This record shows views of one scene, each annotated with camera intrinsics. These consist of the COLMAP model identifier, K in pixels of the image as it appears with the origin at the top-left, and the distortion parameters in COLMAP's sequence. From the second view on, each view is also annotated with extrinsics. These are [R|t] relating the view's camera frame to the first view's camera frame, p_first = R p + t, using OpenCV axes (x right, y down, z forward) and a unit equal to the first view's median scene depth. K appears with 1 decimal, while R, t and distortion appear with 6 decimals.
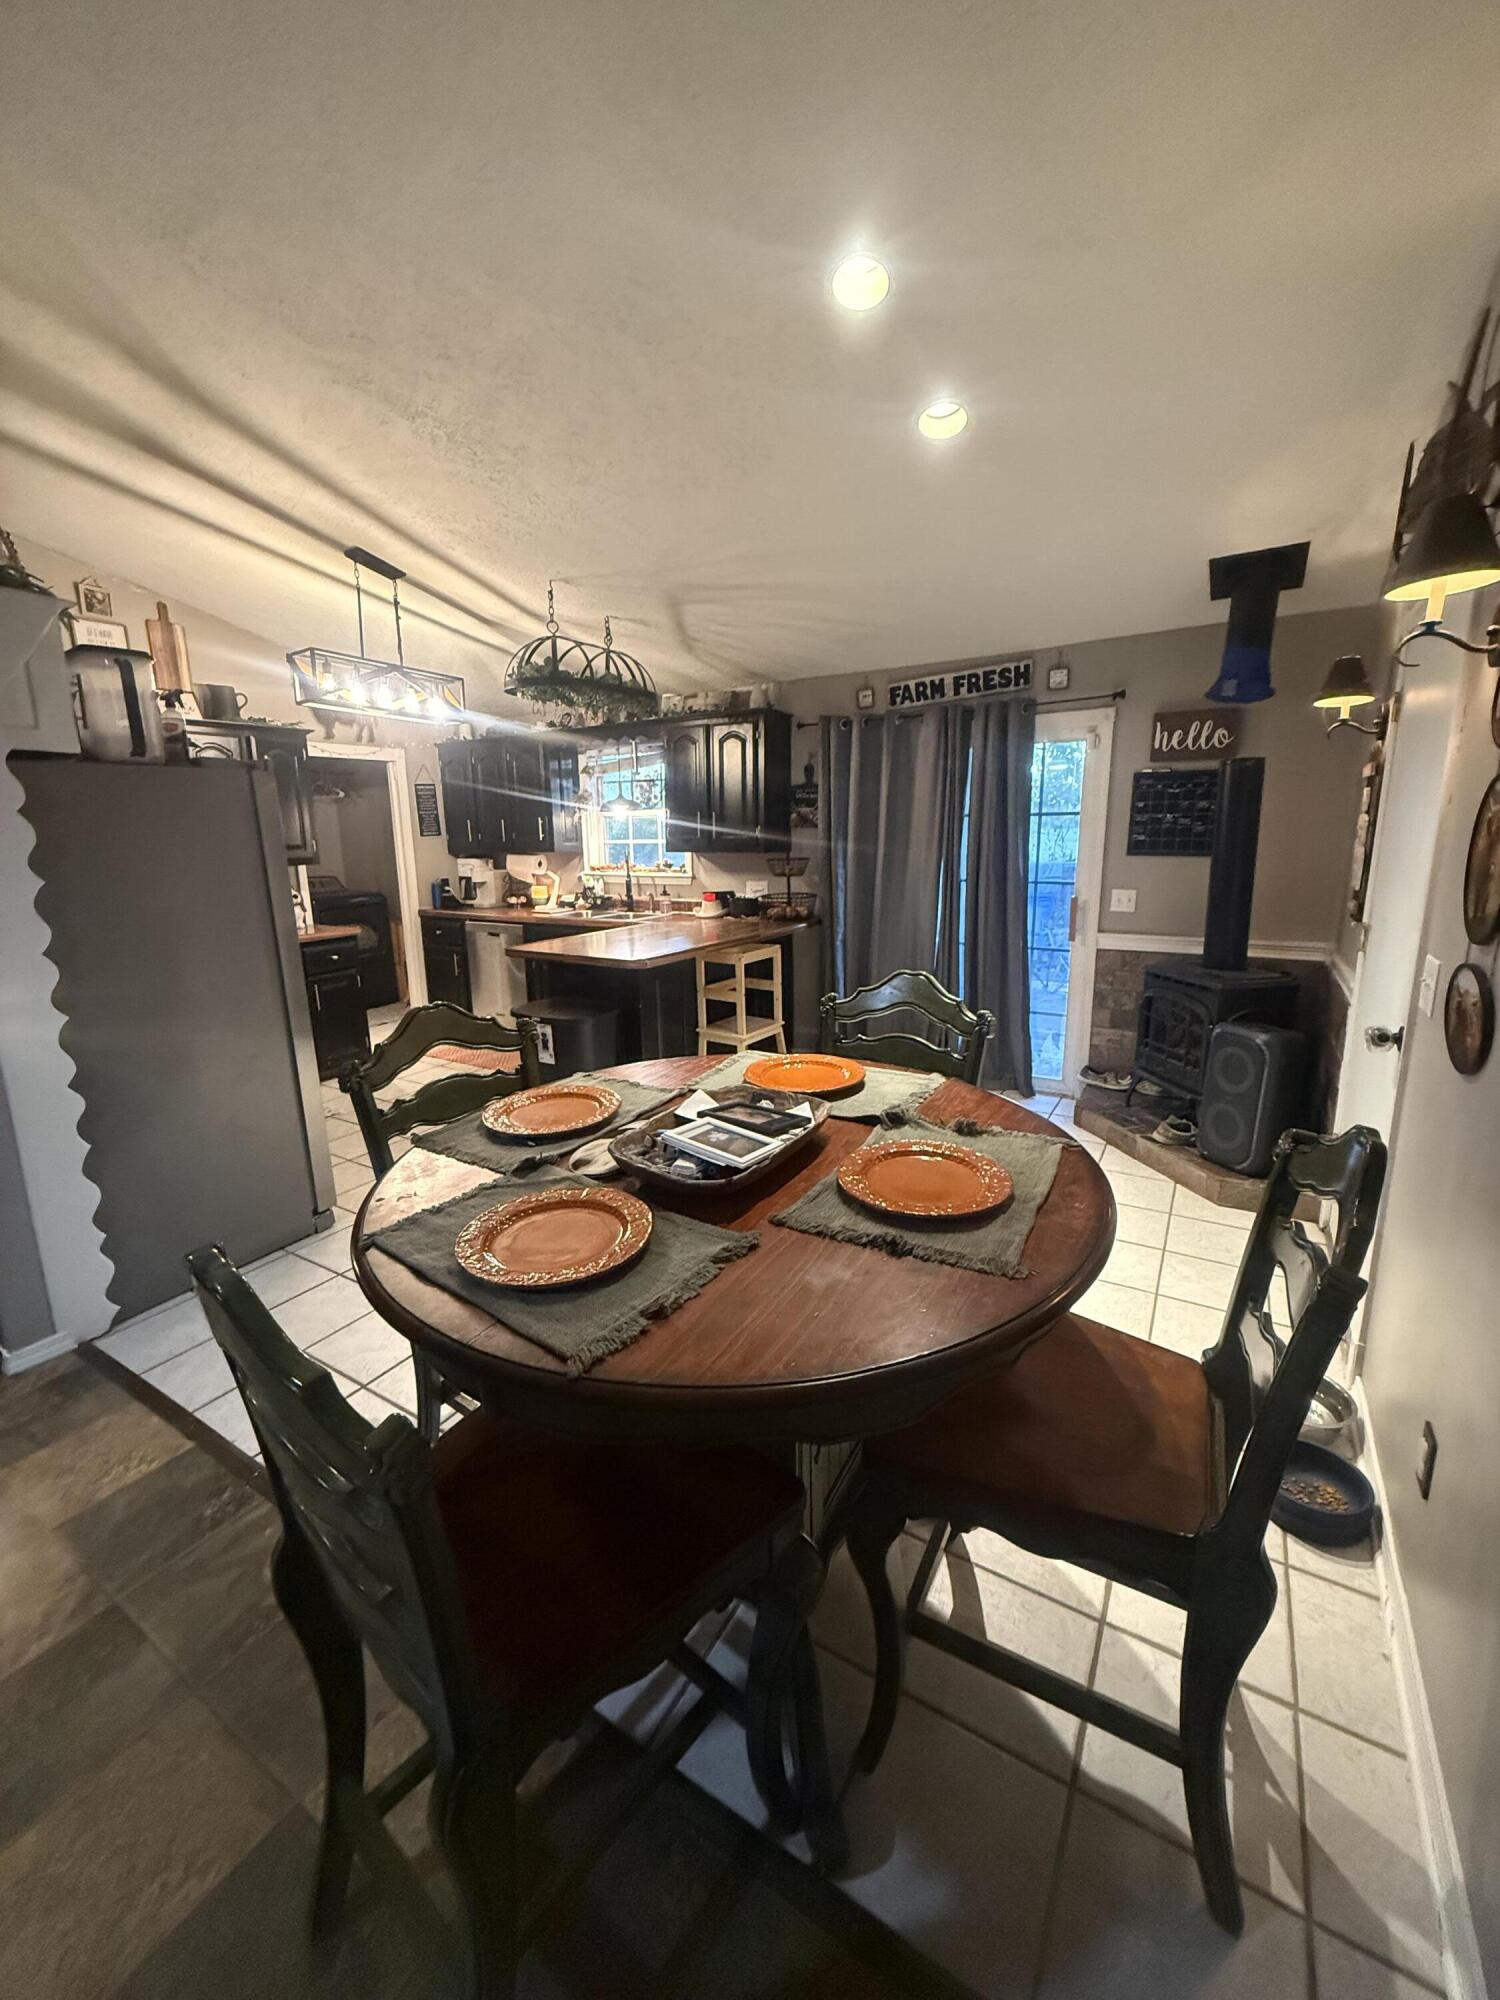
lens RADIAL K [[795.9, 0, 750.6], [0, 795.9, 998.5], [0, 0, 1]] dist [-0.003635, 0.000039]
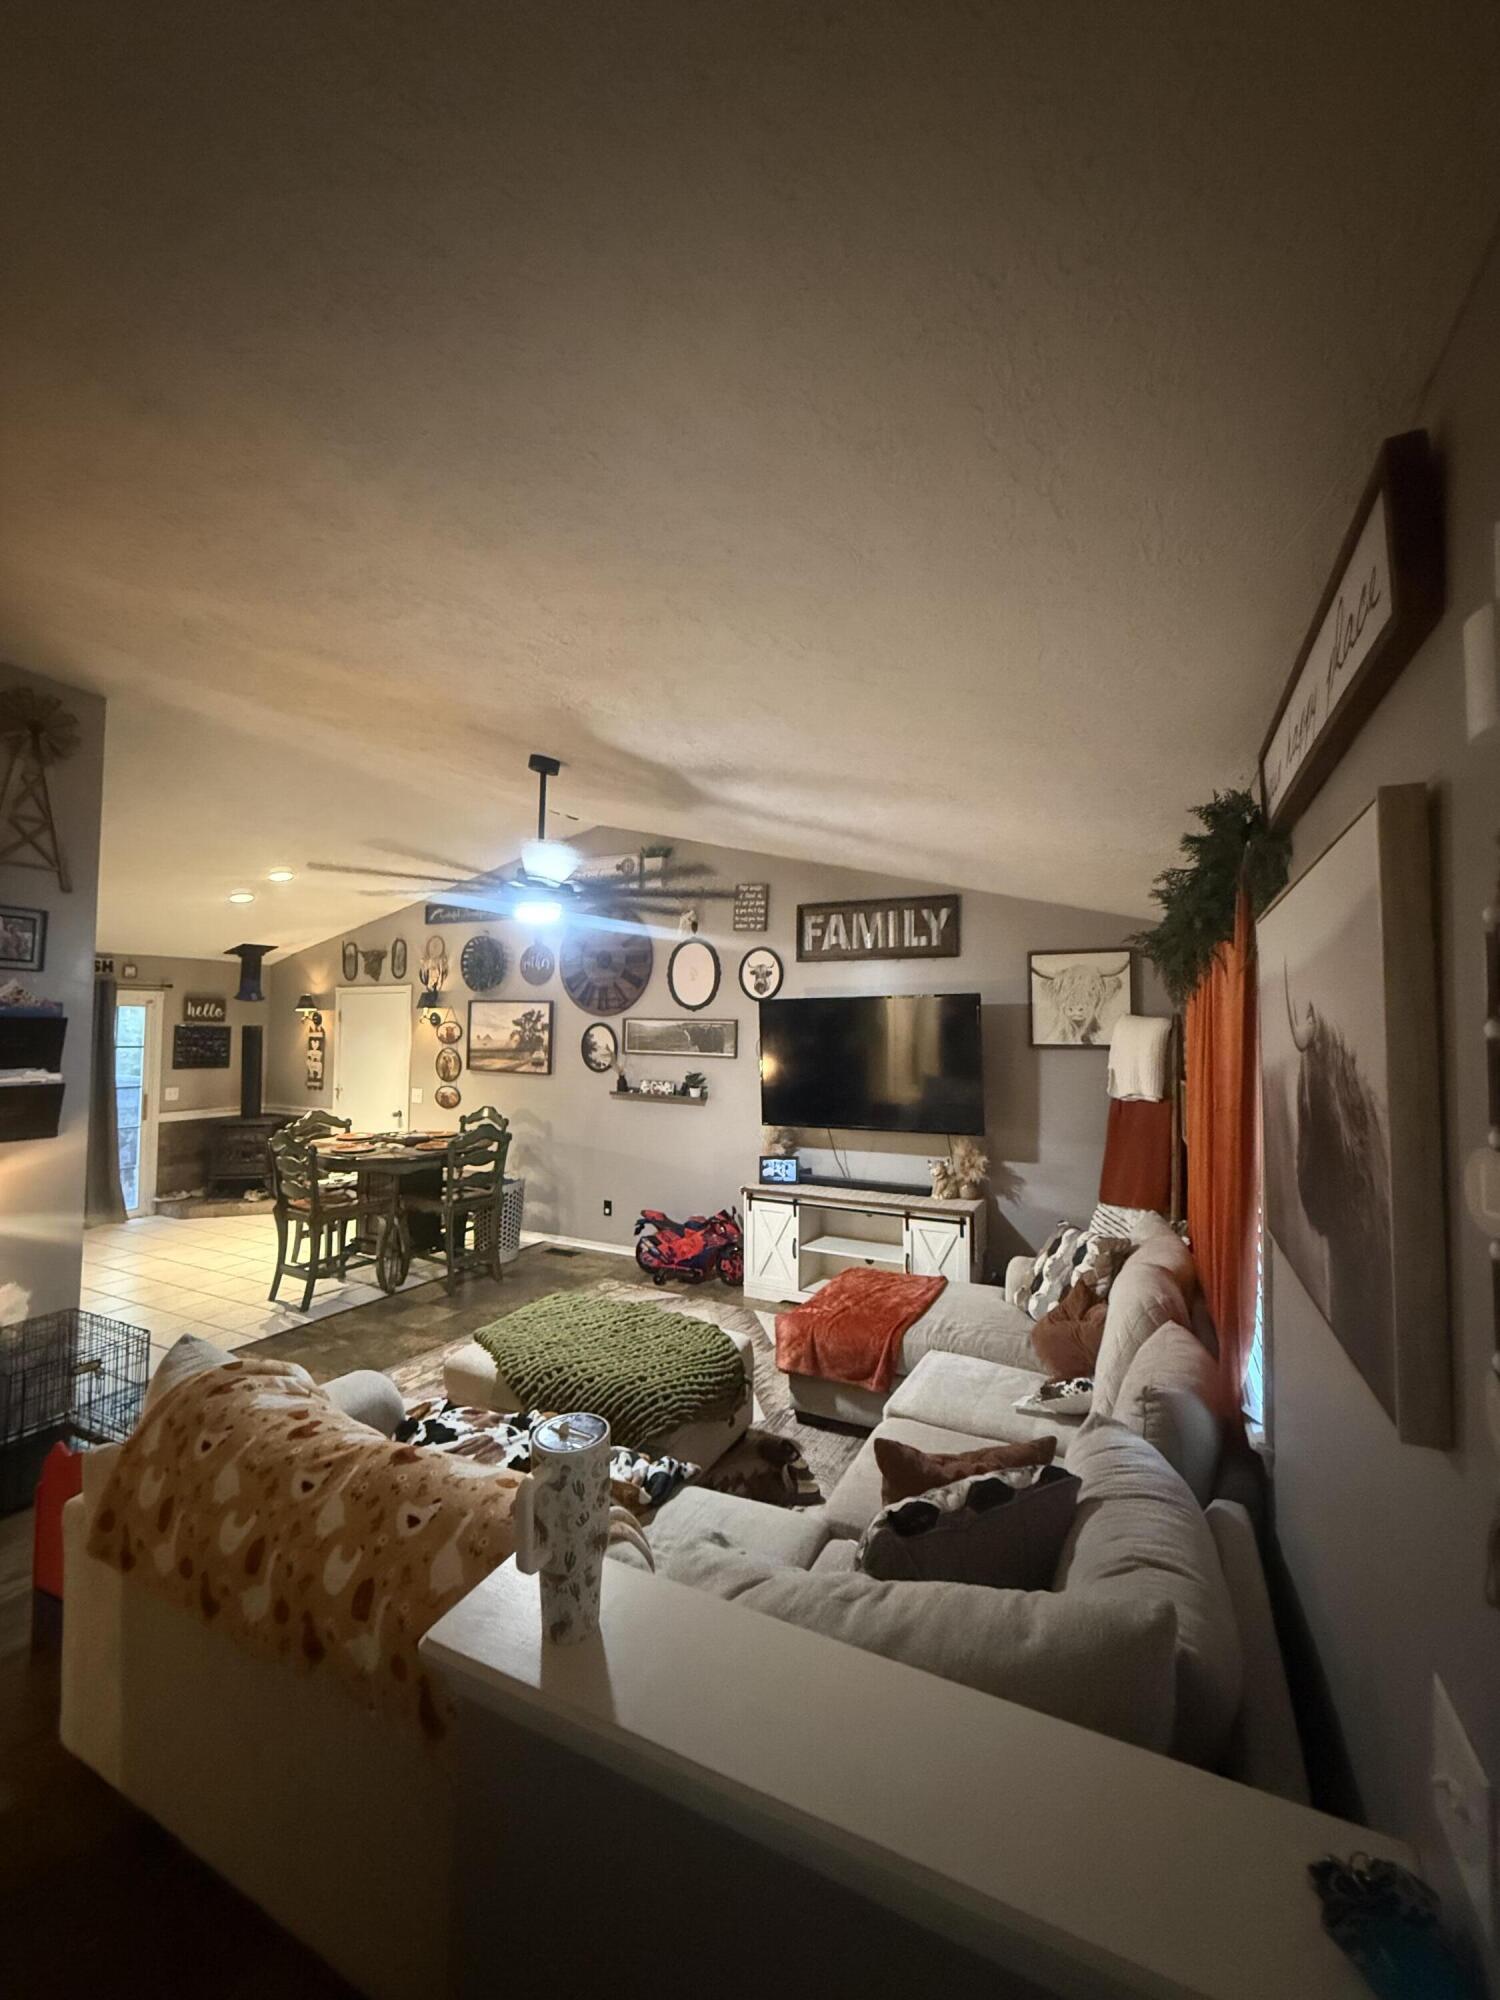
lens RADIAL K [[795.9, 0, 749.9], [0, 795.9, 990.8], [0, 0, 1]] dist [-0.003635, 0.000039]
pose [[-0.083790, 0.053361, 0.995054, -1.485559], [0.191123, 0.980887, -0.036508, -0.036592], [-0.977983, 0.187119, -0.092387, -0.169218]]
